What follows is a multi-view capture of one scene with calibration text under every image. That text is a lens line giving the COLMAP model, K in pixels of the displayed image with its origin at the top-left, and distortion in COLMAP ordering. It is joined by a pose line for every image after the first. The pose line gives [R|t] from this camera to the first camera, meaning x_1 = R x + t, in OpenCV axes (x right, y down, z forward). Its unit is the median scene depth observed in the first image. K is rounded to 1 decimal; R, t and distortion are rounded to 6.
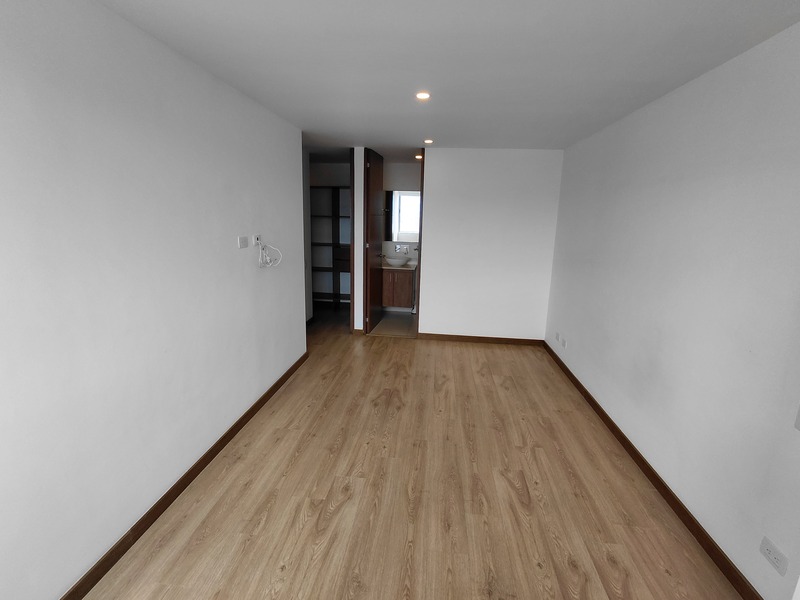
lens RADIAL K [[369.4, 0, 401.3], [0, 369.4, 293.4], [0, 0, 1]] dist [-0.001112, 0.000242]
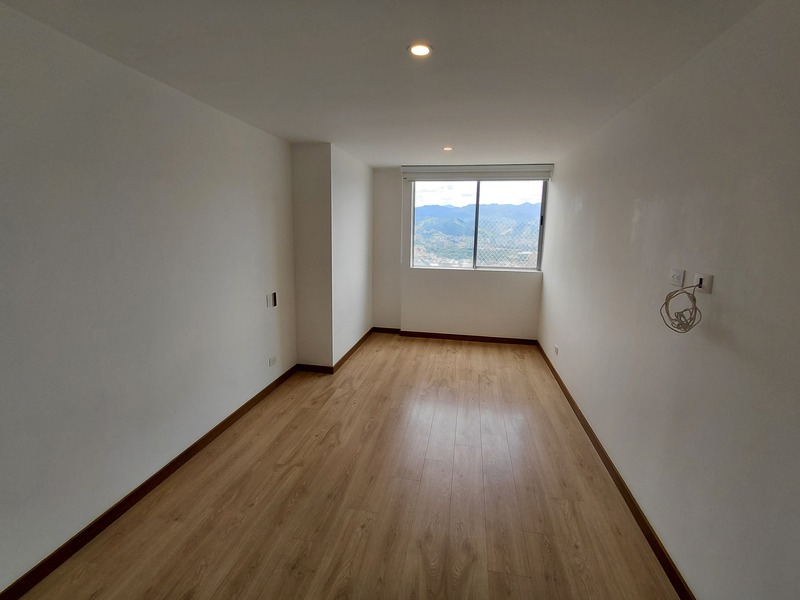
lens RADIAL K [[369.4, 0, 401.3], [0, 369.4, 293.4], [0, 0, 1]] dist [-0.001112, 0.000242]
pose [[-0.996005, -0.057937, 0.067950, 0.023723], [-0.027968, 0.925060, 0.378789, -0.374976], [-0.084804, 0.375376, -0.922985, 1.783270]]
